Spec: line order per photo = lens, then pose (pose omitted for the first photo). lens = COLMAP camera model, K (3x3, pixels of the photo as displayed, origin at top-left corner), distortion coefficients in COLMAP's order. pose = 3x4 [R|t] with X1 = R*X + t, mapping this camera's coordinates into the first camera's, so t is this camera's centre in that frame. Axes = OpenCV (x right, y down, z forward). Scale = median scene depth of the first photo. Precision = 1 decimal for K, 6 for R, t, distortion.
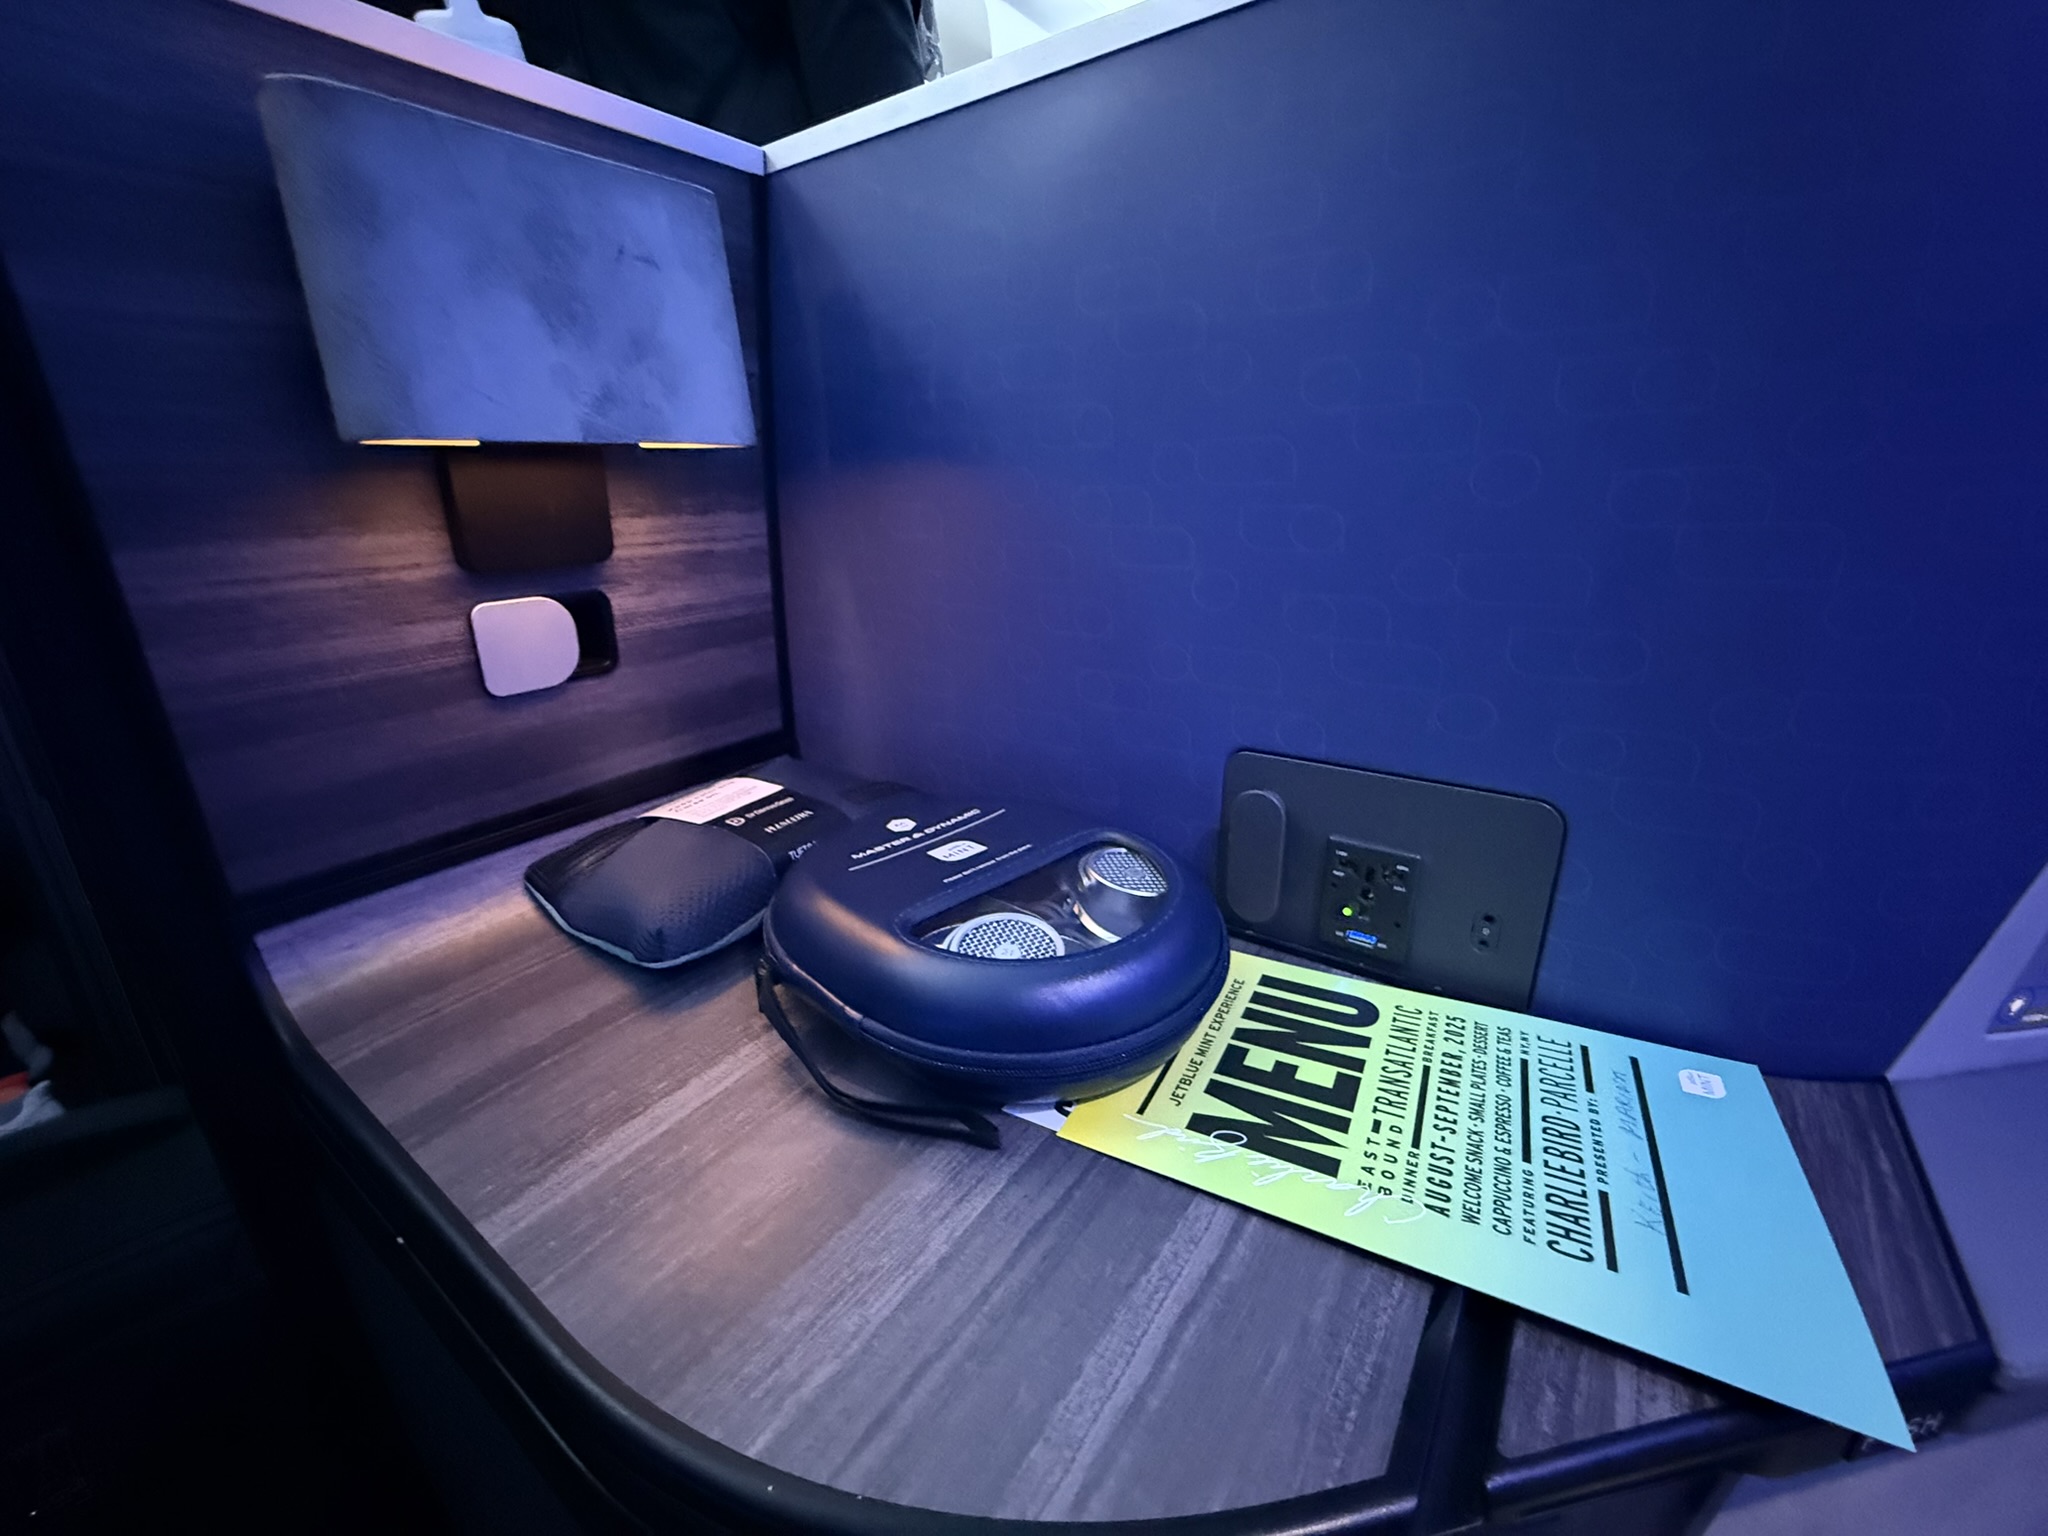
lens RADIAL K [[811.6, 0, 999.0], [0, 811.6, 766.9], [0, 0, 1]] dist [-0.001205, -0.000045]
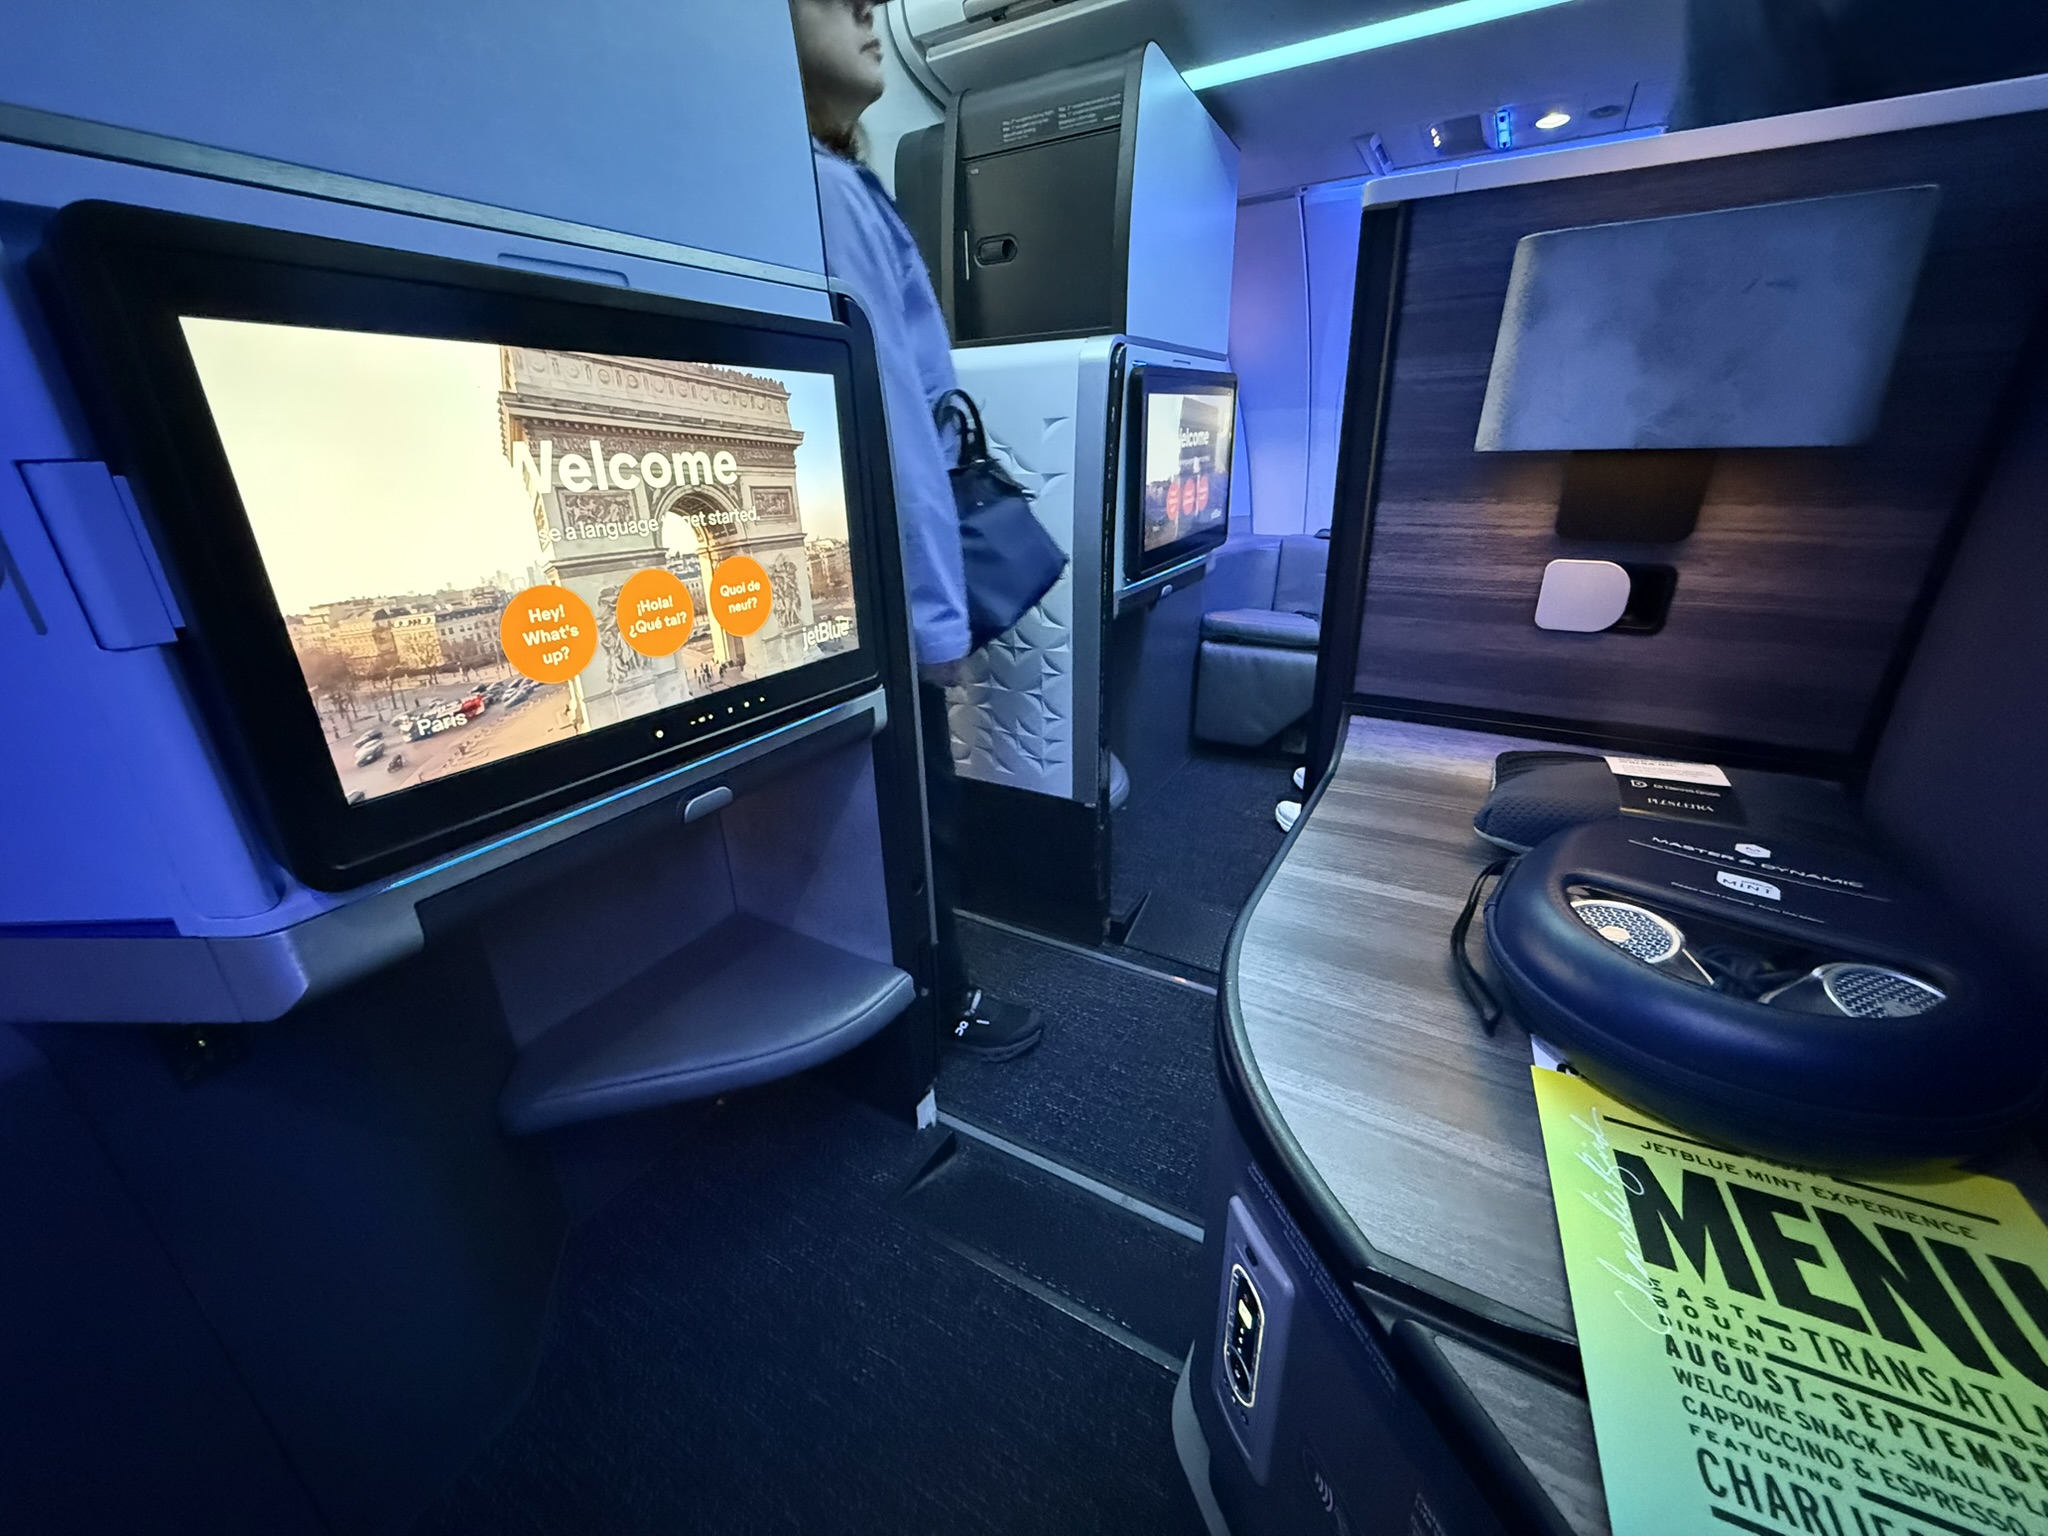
lens RADIAL K [[811.6, 0, 999.0], [0, 811.6, 766.9], [0, 0, 1]] dist [-0.001205, -0.000045]
pose [[0.059626, 0.387795, -0.919815, 0.682940], [-0.311853, 0.882570, 0.351877, -0.076589], [0.948258, 0.265866, 0.173559, -0.040871]]
